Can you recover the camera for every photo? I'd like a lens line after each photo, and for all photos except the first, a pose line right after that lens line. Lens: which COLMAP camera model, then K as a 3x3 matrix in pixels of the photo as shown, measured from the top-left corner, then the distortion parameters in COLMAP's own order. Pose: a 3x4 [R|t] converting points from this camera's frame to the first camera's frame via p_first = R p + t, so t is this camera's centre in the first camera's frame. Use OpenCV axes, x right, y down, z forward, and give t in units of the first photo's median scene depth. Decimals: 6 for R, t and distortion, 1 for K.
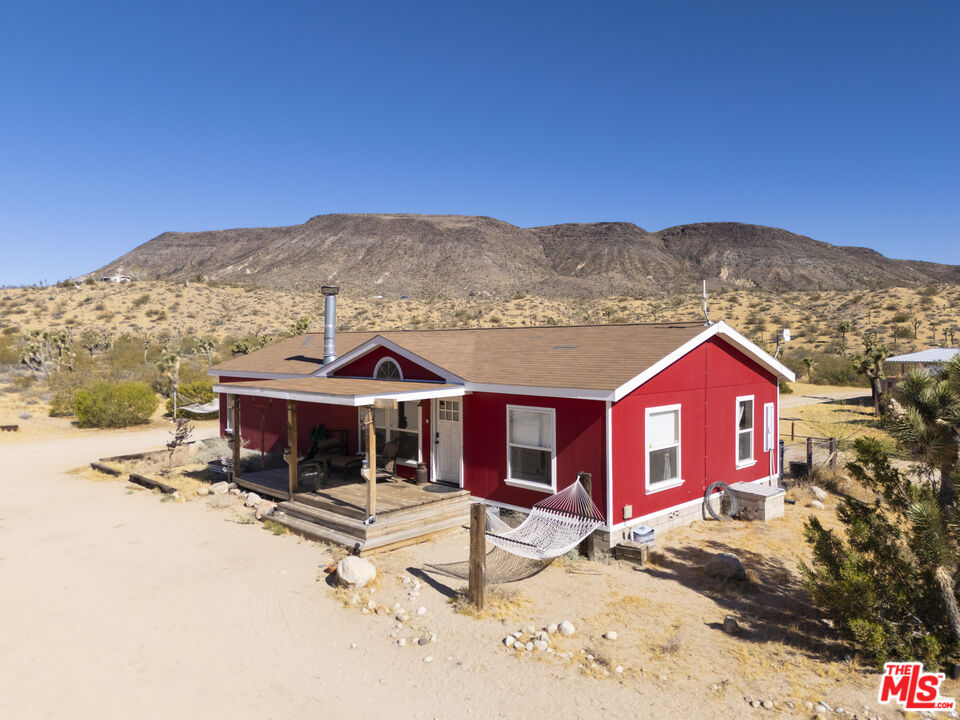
lens RADIAL K [[698.2, 0, 476.2], [0, 698.2, 355.9], [0, 0, 1]] dist [0.063468, -0.060026]
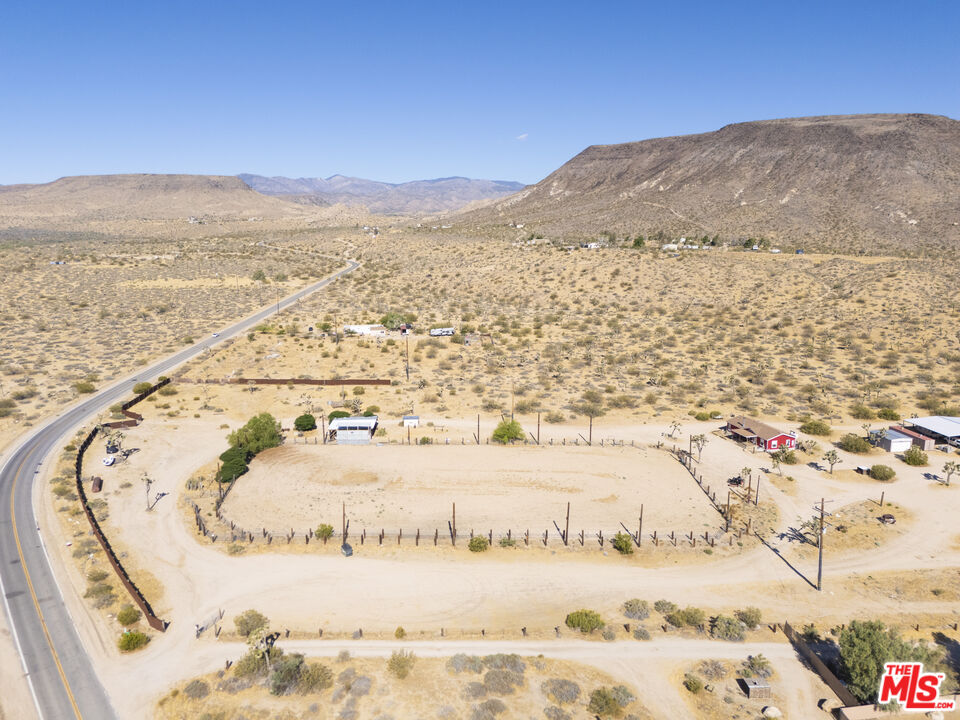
lens RADIAL K [[698.2, 0, 482.8], [0, 698.2, 358.8], [0, 0, 1]] dist [0.063468, -0.060026]
pose [[0.859172, 0.100055, -0.501809, 0.087980], [-0.013316, 0.984736, 0.173546, -0.154120], [0.511513, -0.142423, 0.847390, -0.529881]]
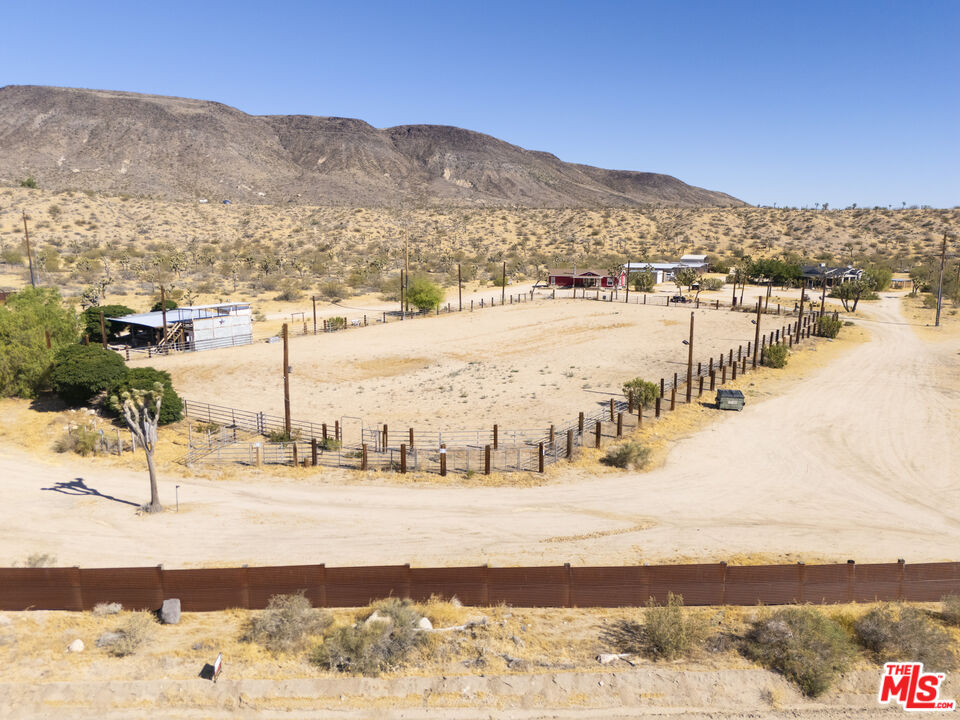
lens RADIAL K [[698.2, 0, 475.0], [0, 698.2, 358.1], [0, 0, 1]] dist [0.063468, -0.060026]
pose [[0.915528, -0.071334, 0.395880, -0.304471], [0.005687, 0.986348, 0.164578, -0.024732], [-0.402215, -0.148424, 0.903434, -0.398600]]
